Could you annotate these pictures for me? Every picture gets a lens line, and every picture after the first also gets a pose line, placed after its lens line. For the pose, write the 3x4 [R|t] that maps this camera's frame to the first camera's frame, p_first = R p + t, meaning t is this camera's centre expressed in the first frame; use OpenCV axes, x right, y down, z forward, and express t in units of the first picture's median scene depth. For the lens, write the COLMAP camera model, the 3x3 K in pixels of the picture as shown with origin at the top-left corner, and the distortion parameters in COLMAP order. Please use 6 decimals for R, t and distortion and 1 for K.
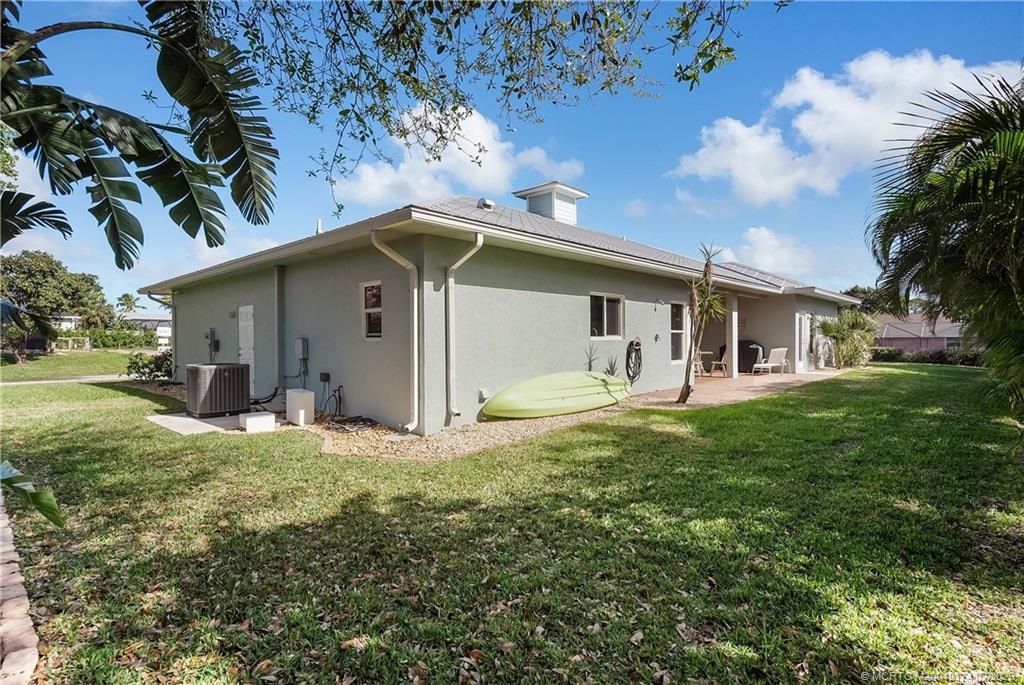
lens RADIAL K [[499.4, 0, 506.8], [0, 499.4, 340.7], [0, 0, 1]] dist [-0.001015, -0.000231]
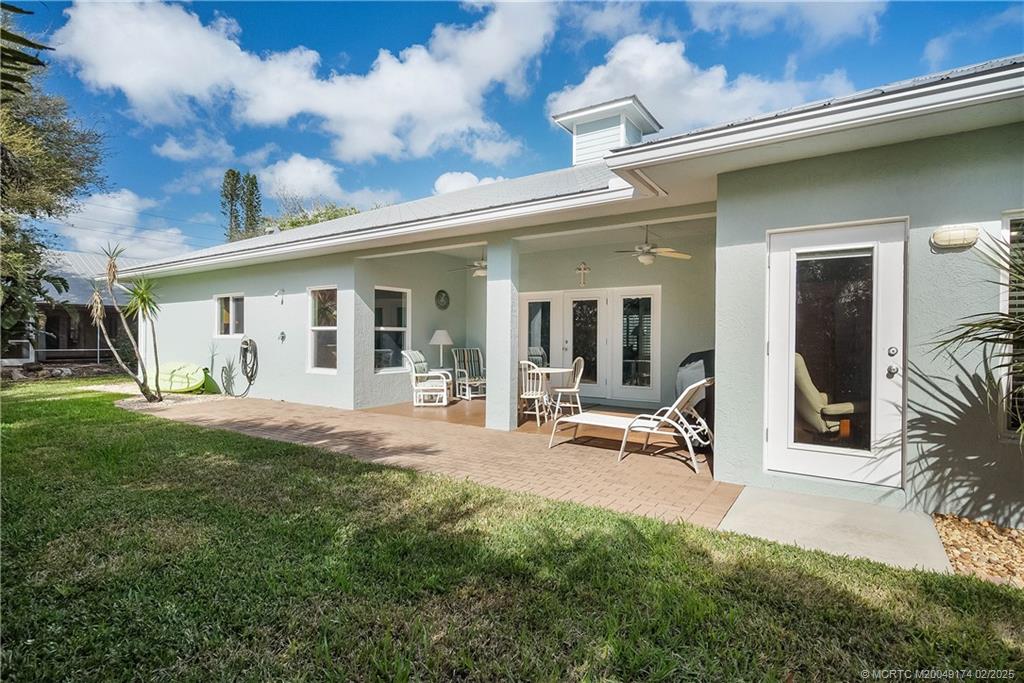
lens RADIAL K [[499.4, 0, 513.9], [0, 499.4, 338.3], [0, 0, 1]] dist [-0.001015, -0.000231]
pose [[0.175700, 0.006194, -0.984424, 1.389655], [-0.015212, 0.999878, 0.003576, -0.014434], [0.984326, 0.014347, 0.175772, 1.465294]]
